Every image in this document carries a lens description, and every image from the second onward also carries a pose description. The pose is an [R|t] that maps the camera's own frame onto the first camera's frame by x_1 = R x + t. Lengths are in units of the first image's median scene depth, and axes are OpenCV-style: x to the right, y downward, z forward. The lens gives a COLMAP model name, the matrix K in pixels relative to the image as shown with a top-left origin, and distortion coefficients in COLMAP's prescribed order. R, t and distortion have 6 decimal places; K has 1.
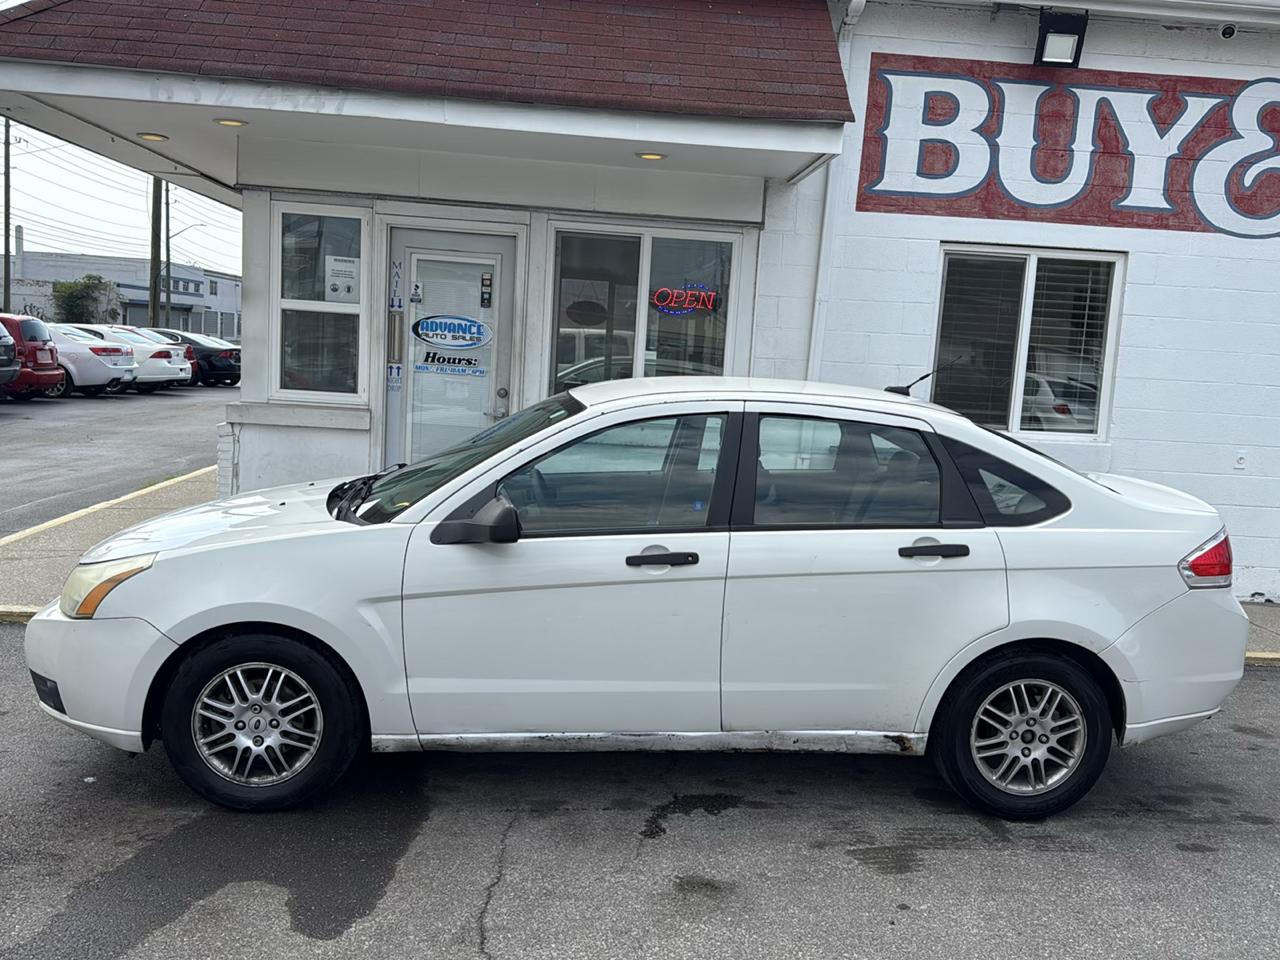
lens RADIAL K [[1123.7, 0, 644.9], [0, 1123.7, 485.0], [0, 0, 1]] dist [0.080246, -0.129652]
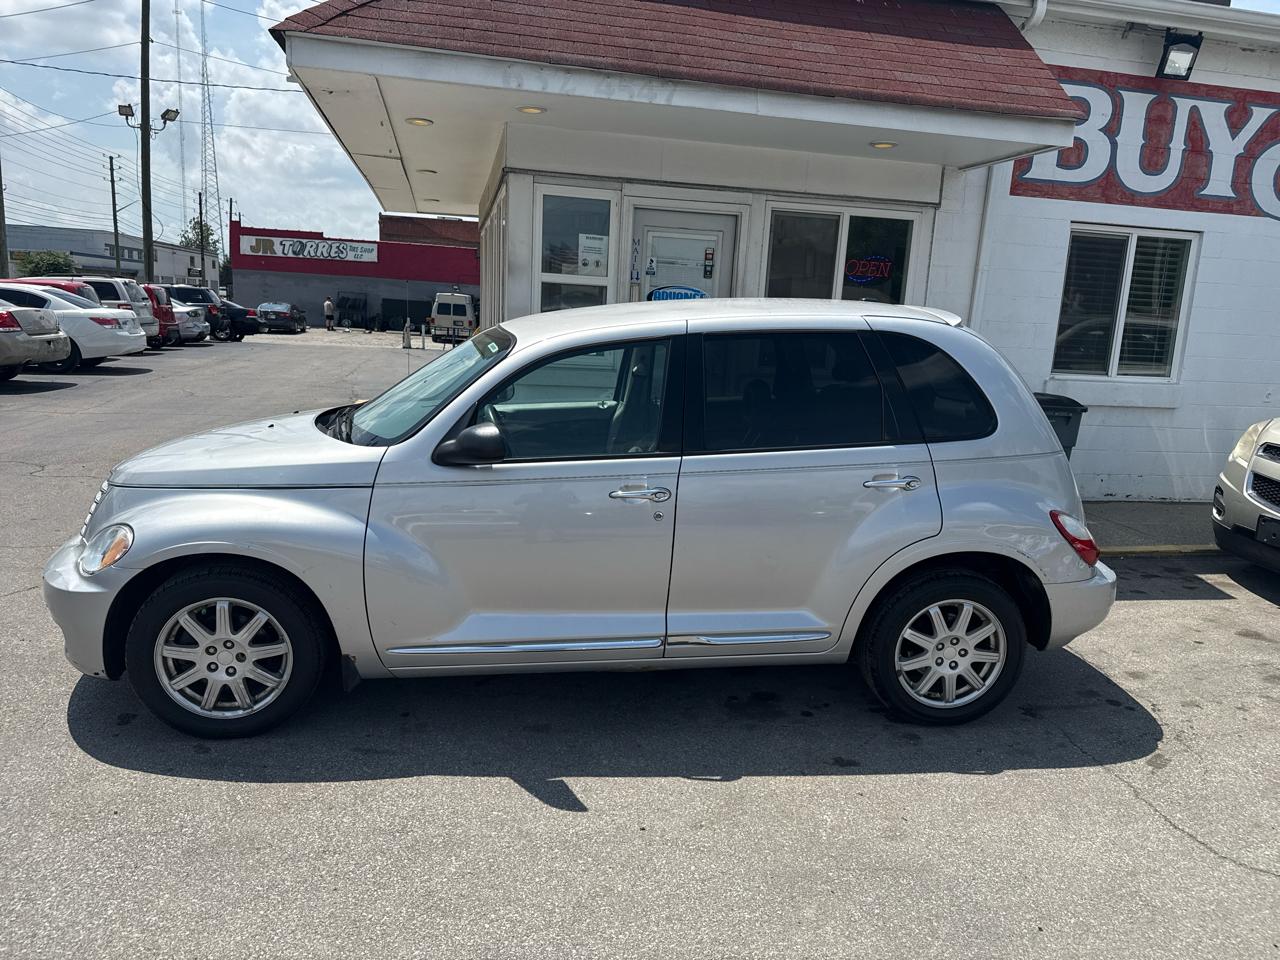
lens RADIAL K [[888.9, 0, 644.4], [0, 888.9, 486.6], [0, 0, 1]] dist [0.026314, -0.030793]
pose [[0.989143, -0.036997, 0.142225, -0.346827], [0.025254, 0.996188, 0.083501, -0.022355], [-0.144772, -0.079002, 0.986306, 0.091168]]
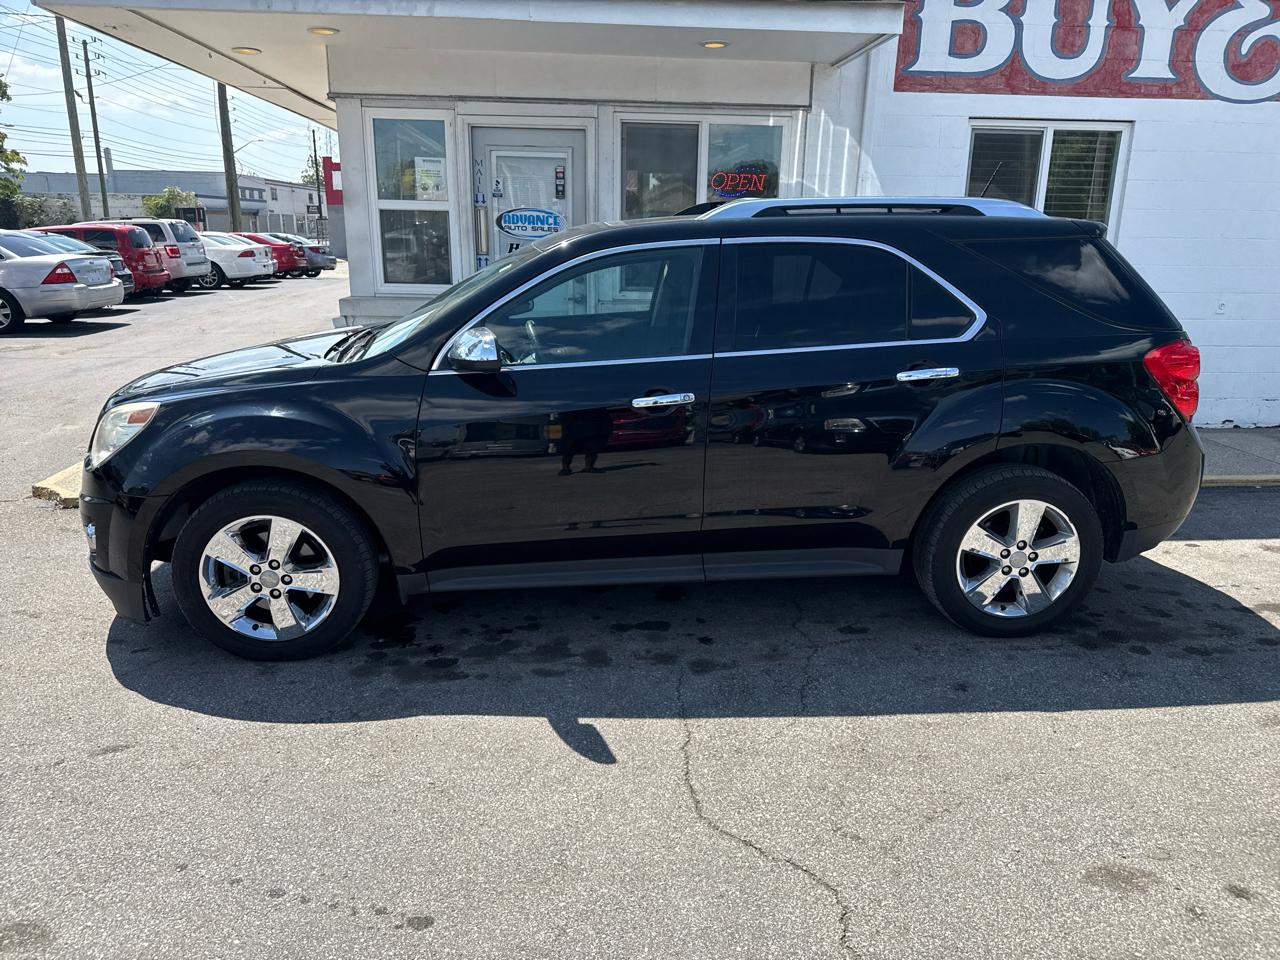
lens RADIAL K [[888.9, 0, 643.4], [0, 888.9, 481.9], [0, 0, 1]] dist [0.026314, -0.030793]
pose [[0.998841, -0.047902, 0.004666, -0.077490], [0.046590, 0.986668, 0.155936, -0.015732], [-0.012074, -0.155538, 0.987756, 0.089106]]
